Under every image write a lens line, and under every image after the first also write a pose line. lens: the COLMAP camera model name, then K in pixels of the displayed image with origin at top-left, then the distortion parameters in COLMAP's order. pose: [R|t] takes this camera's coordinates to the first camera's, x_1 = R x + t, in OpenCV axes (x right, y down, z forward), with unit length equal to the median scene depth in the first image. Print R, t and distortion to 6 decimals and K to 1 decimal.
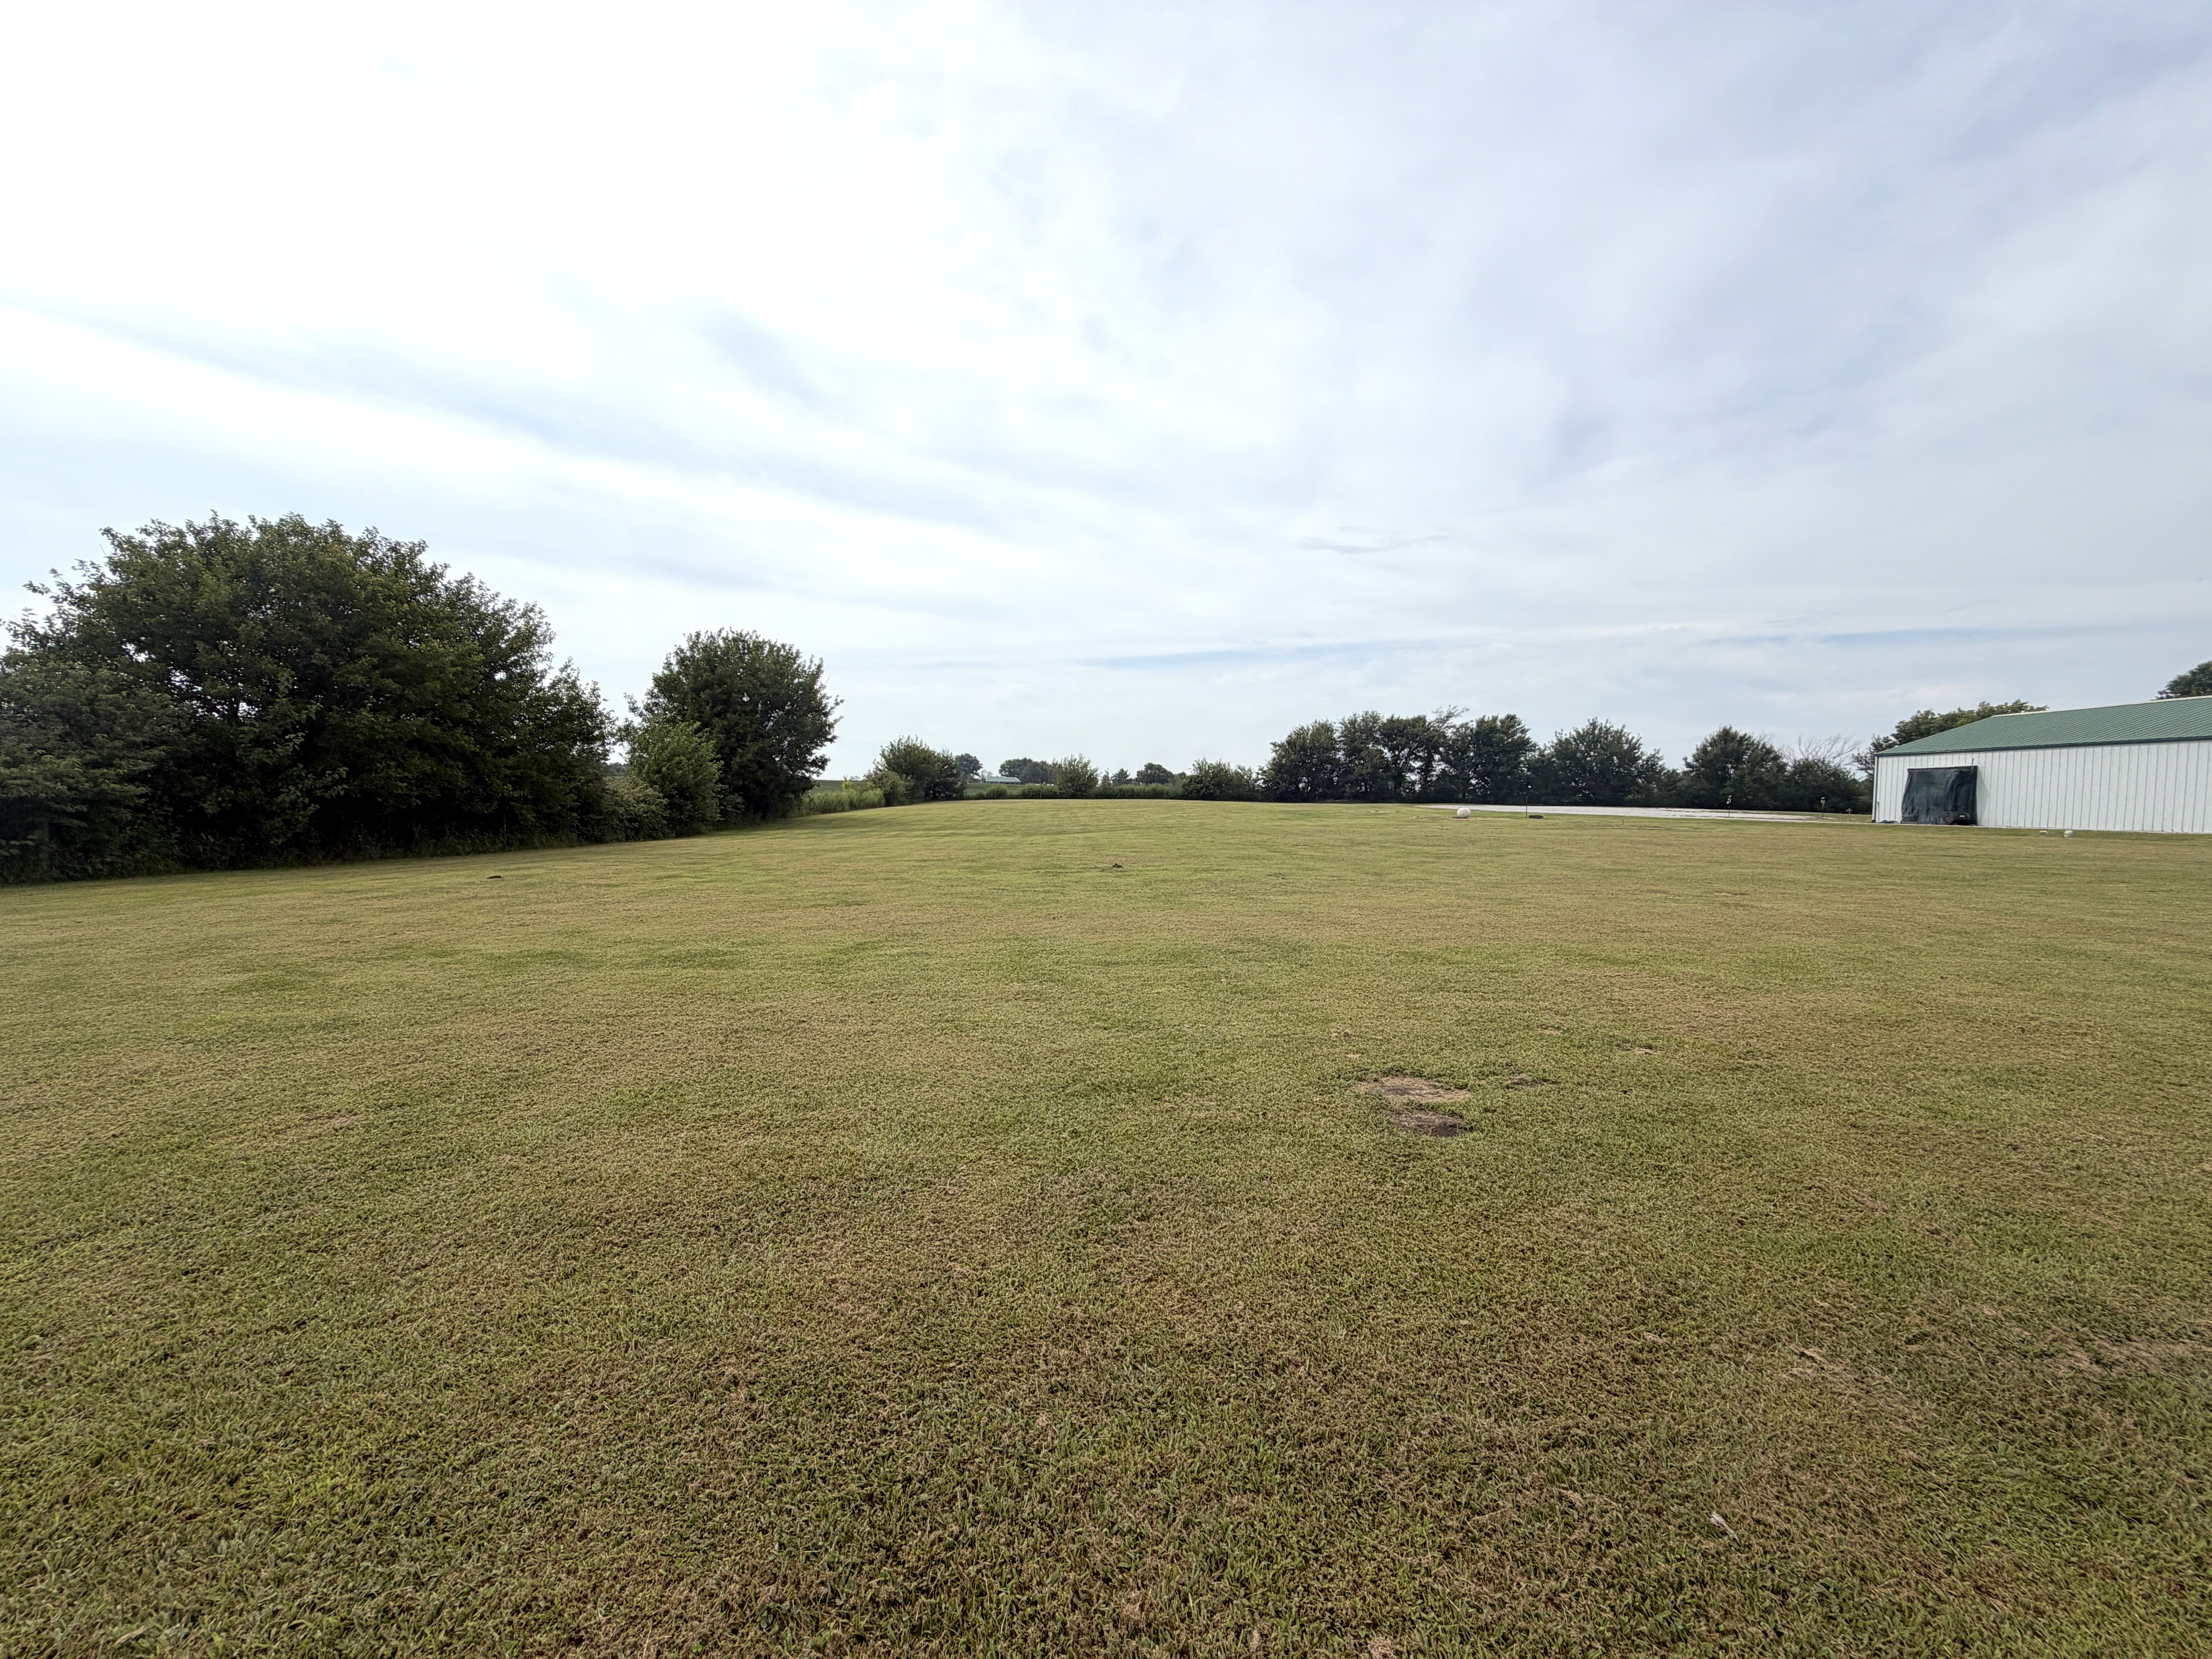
lens RADIAL K [[877.1, 0, 1099.1], [0, 877.1, 836.7], [0, 0, 1]] dist [-0.001035, 0.000533]
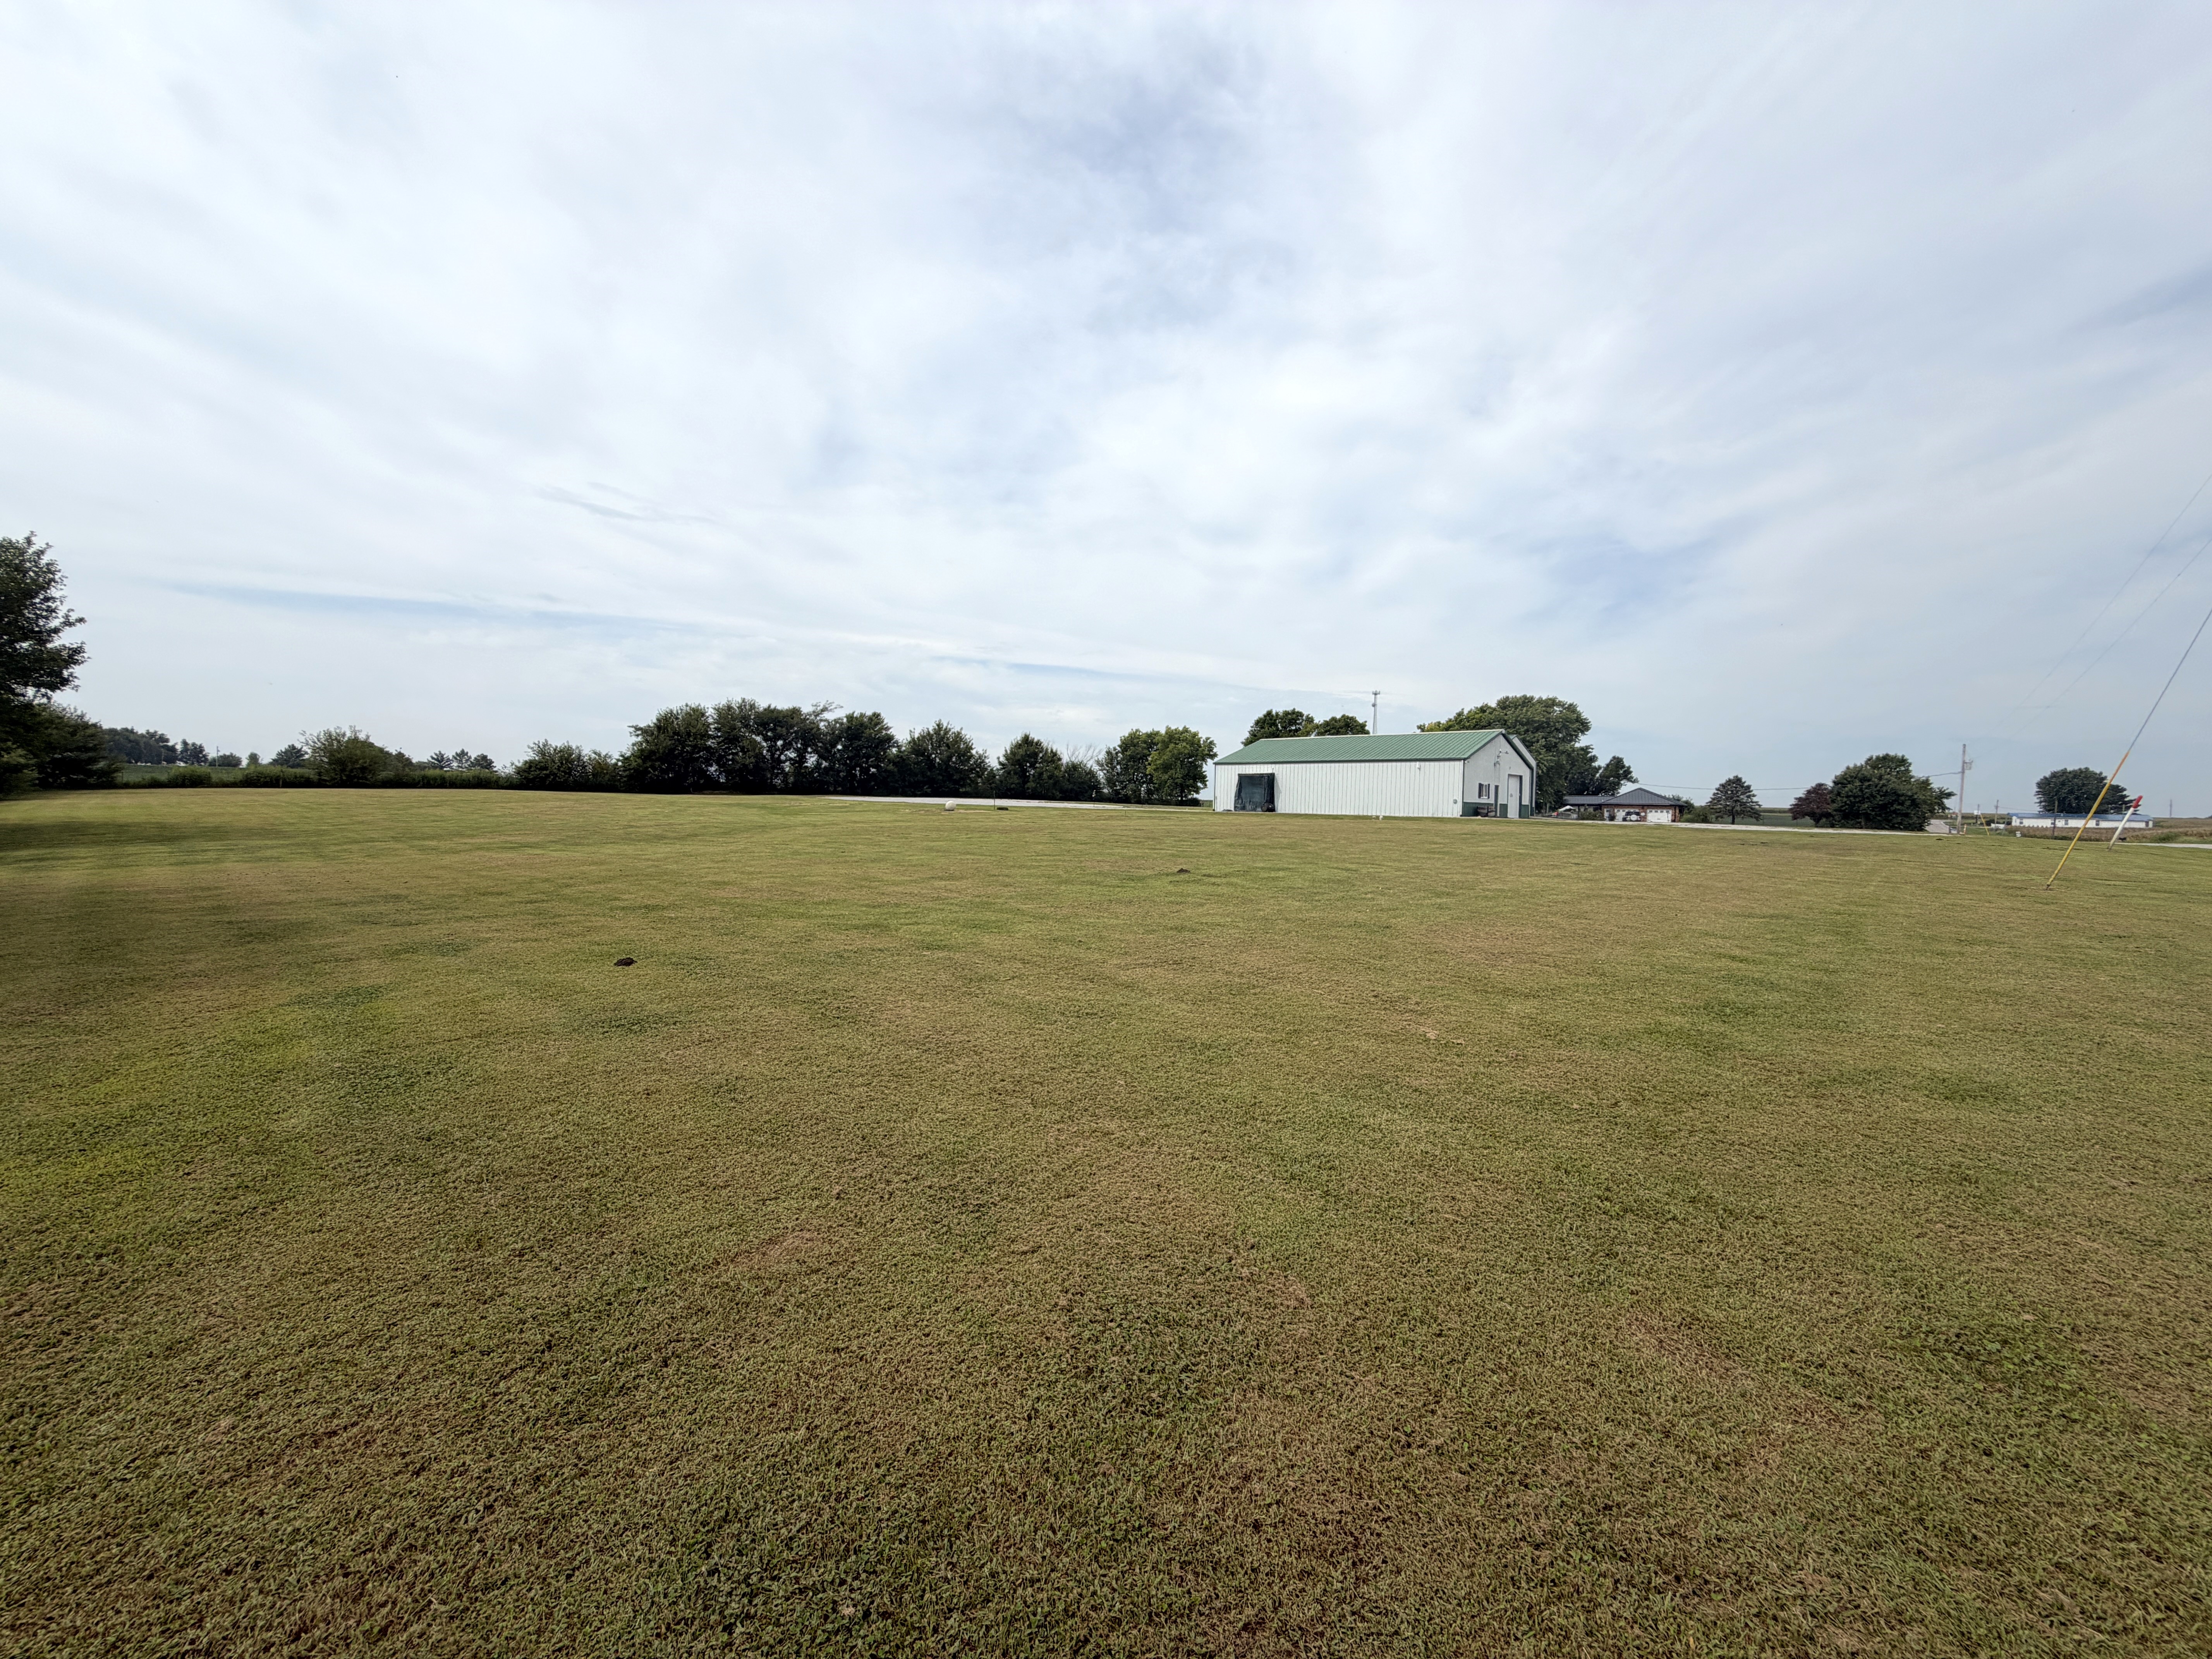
lens RADIAL K [[877.1, 0, 1098.2], [0, 877.1, 842.2], [0, 0, 1]] dist [-0.001035, 0.000533]
pose [[0.703027, -0.037055, 0.710197, -0.101965], [0.024482, 0.999311, 0.027905, -0.003856], [-0.710742, -0.002231, 0.703449, 0.055611]]
